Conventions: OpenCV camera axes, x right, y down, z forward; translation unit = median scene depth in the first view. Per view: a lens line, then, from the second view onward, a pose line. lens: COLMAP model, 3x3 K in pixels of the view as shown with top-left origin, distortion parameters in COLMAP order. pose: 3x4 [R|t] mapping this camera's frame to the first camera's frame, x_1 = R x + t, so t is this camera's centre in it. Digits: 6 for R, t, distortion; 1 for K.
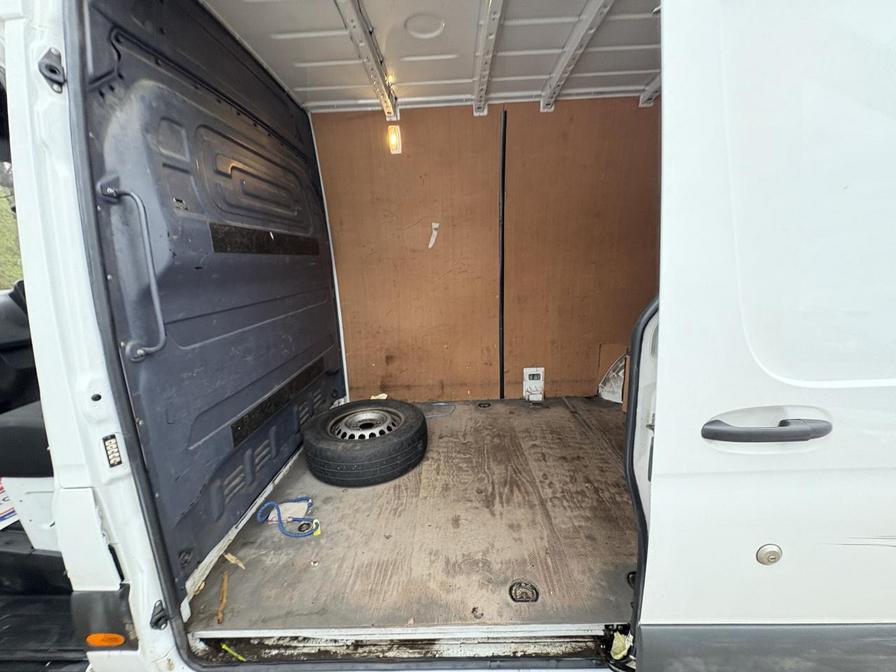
lens RADIAL K [[356.4, 0, 439.5], [0, 356.4, 331.2], [0, 0, 1]] dist [-0.000977, 0.000079]
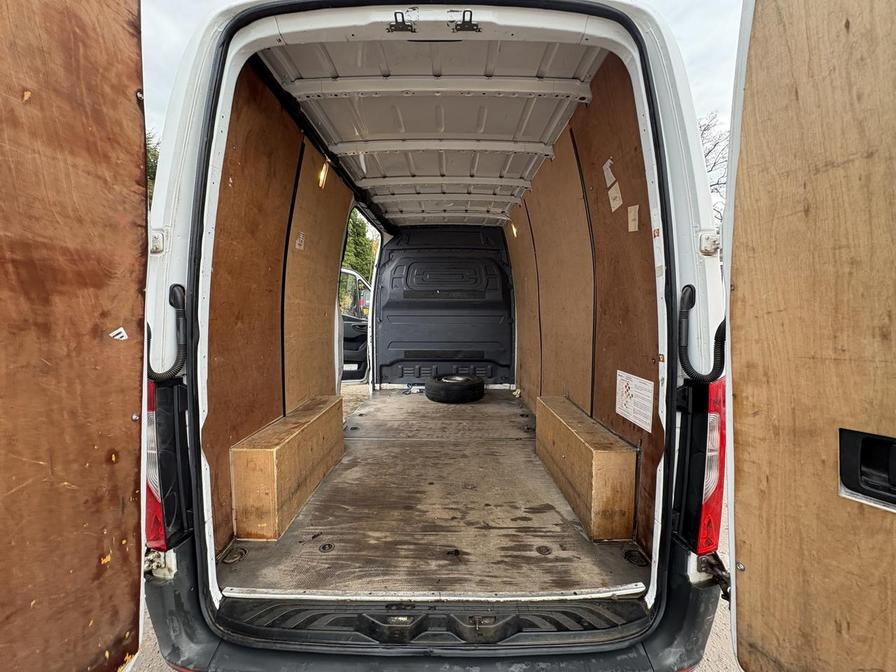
lens RADIAL K [[356.4, 0, 449.0], [0, 356.4, 337.1], [0, 0, 1]] dist [-0.000977, 0.000079]
pose [[0.012685, 0.120457, -0.992638, 2.156404], [-0.188716, 0.975166, 0.115925, -0.252639], [0.981950, 0.185856, 0.035102, 1.036383]]
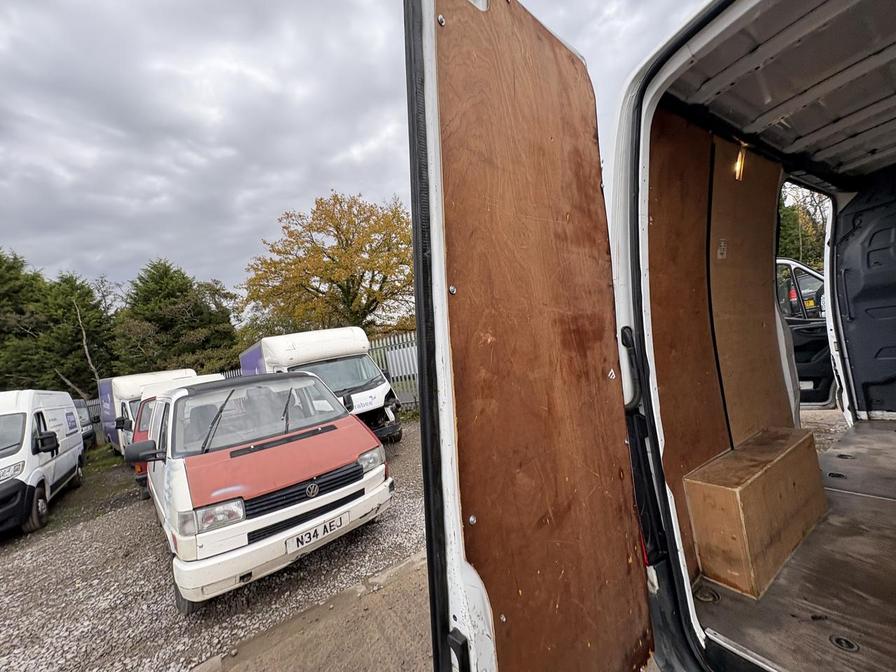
lens RADIAL K [[356.4, 0, 446.8], [0, 356.4, 337.0], [0, 0, 1]] dist [-0.000977, 0.000079]
pose [[-0.824613, 0.144215, -0.547006, 2.185444], [0.081843, 0.987199, 0.136891, -0.270535], [0.559745, 0.068114, -0.825861, 1.001236]]
